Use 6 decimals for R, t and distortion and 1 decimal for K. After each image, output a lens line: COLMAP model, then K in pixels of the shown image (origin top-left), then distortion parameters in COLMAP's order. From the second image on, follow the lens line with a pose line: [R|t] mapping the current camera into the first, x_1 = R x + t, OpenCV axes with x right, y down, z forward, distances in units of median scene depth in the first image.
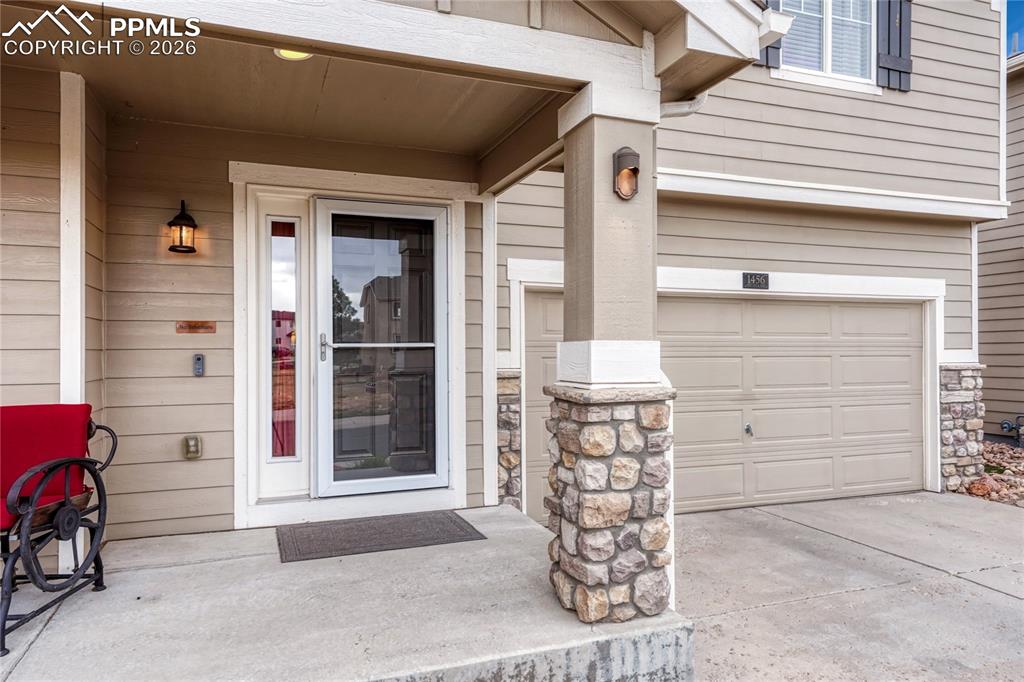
lens RADIAL K [[678.9, 0, 509.5], [0, 678.9, 348.5], [0, 0, 1]] dist [0.024733, 0.000015]
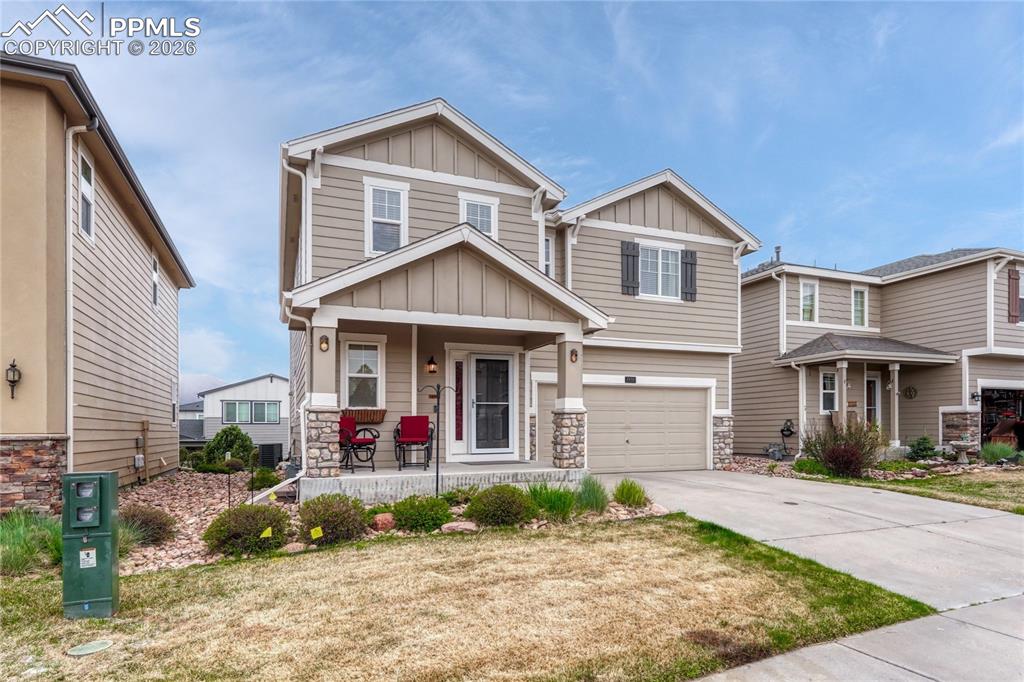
lens RADIAL K [[520.0, 0, 462.6], [0, 520.0, 435.1], [0, 0, 1]] dist [0.001887, 0.000197]
pose [[0.998186, 0.003293, -0.060113, -0.181051], [-0.002296, 0.999859, 0.016654, 0.098463], [0.060160, -0.016486, 0.998053, -1.278334]]
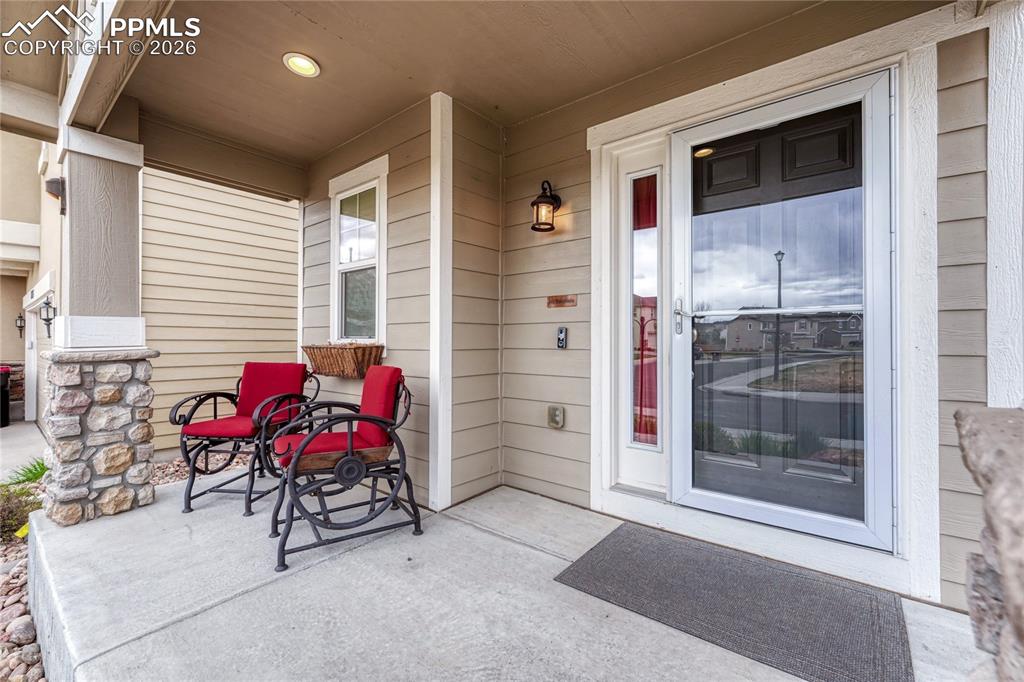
lens RADIAL K [[440.5, 0, 512.9], [0, 440.5, 337.6], [0, 0, 1]] dist [-0.001414, -0.000363]
pose [[0.494492, 0.002542, -0.869179, 0.079785], [0.001041, 0.999993, 0.003516, 0.020067], [0.869182, -0.002643, 0.494486, 0.576967]]
